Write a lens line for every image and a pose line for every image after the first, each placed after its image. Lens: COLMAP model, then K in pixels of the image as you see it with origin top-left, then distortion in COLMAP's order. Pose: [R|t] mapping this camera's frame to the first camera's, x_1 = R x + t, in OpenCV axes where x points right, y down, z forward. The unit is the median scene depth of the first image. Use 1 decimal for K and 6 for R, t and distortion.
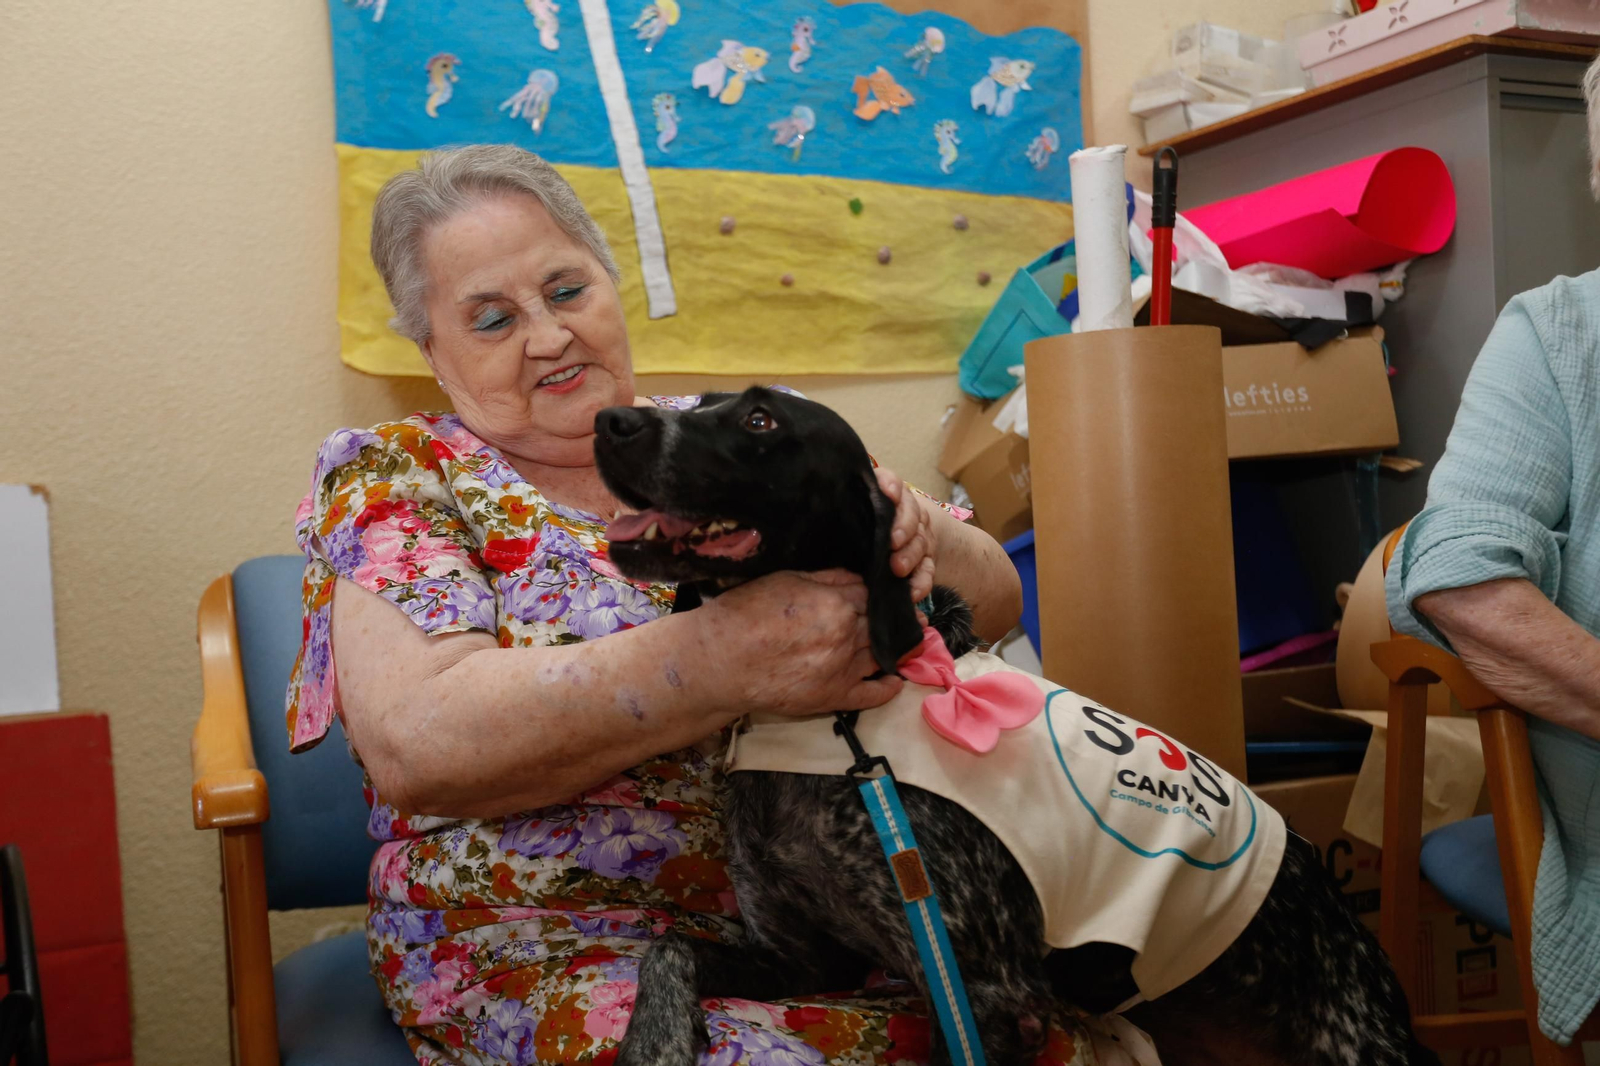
lens RADIAL K [[1567.7, 0, 804.6], [0, 1567.7, 567.7], [0, 0, 1]] dist [0.015686, 0.020155]
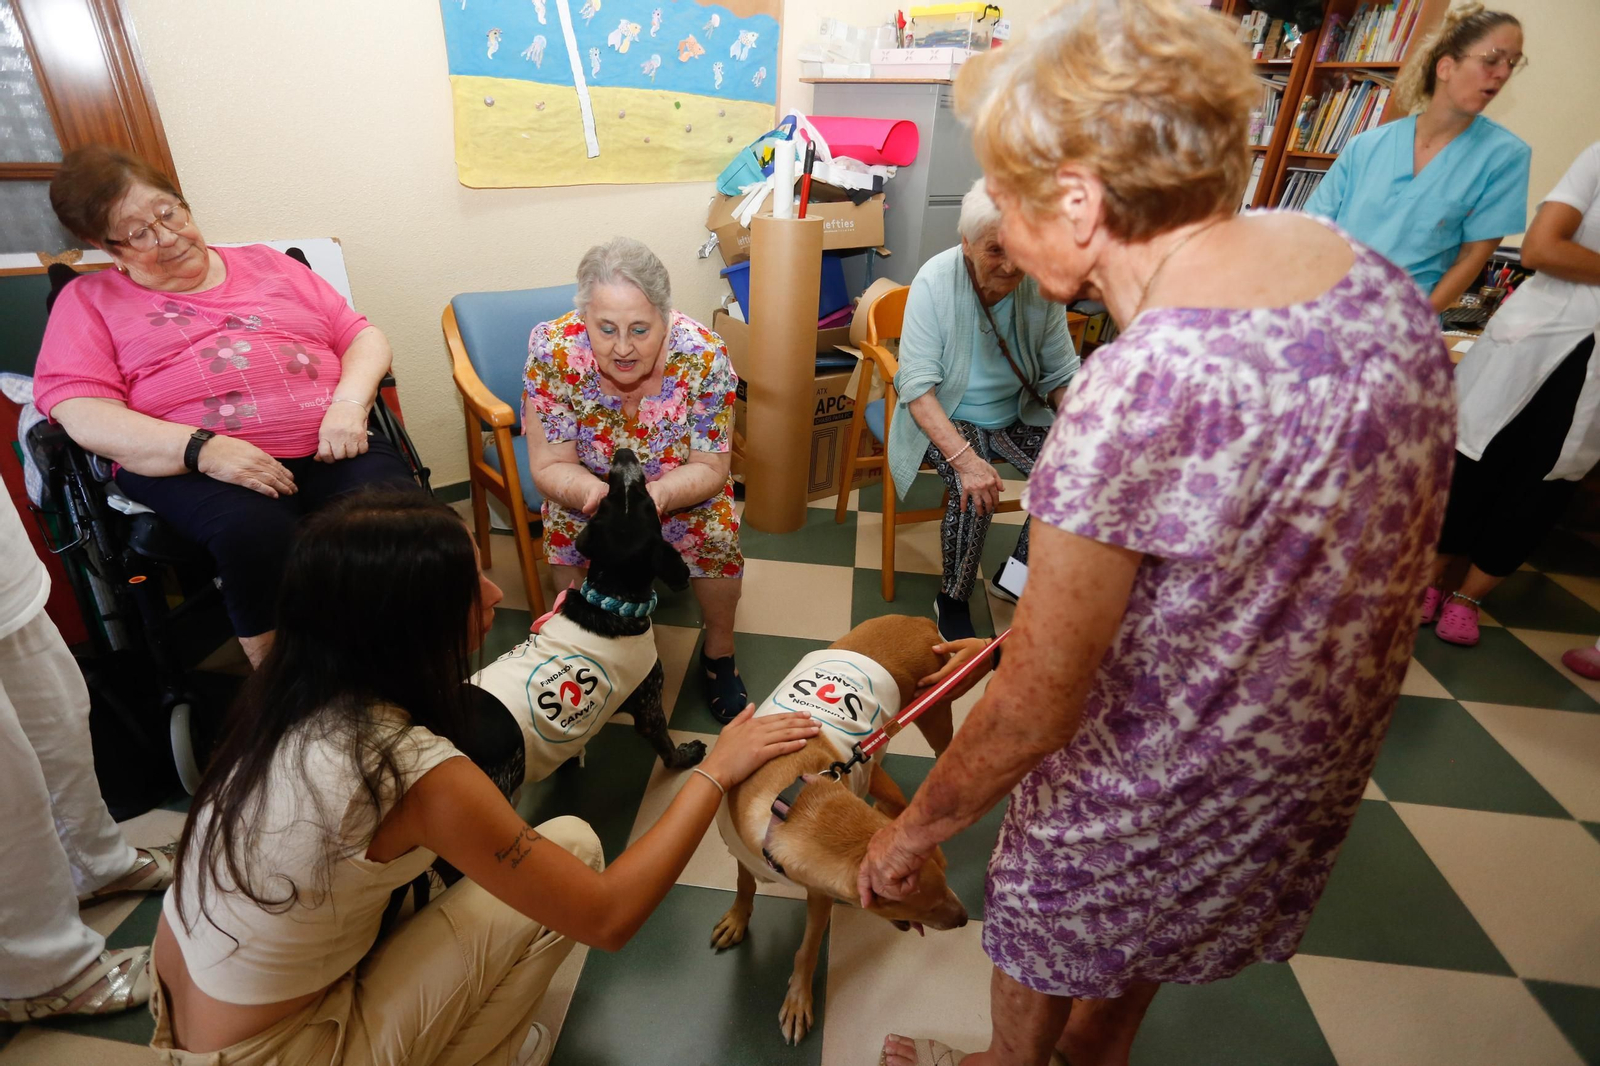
lens RADIAL K [[781.1, 0, 803.4], [0, 781.1, 519.0], [0, 0, 1]] dist [-0.010254, 0.000803]
pose [[0.964760, -0.014554, 0.262727, -0.100304], [-0.103384, 0.897208, 0.429336, -0.202319], [-0.241969, -0.441368, 0.864086, -0.294117]]
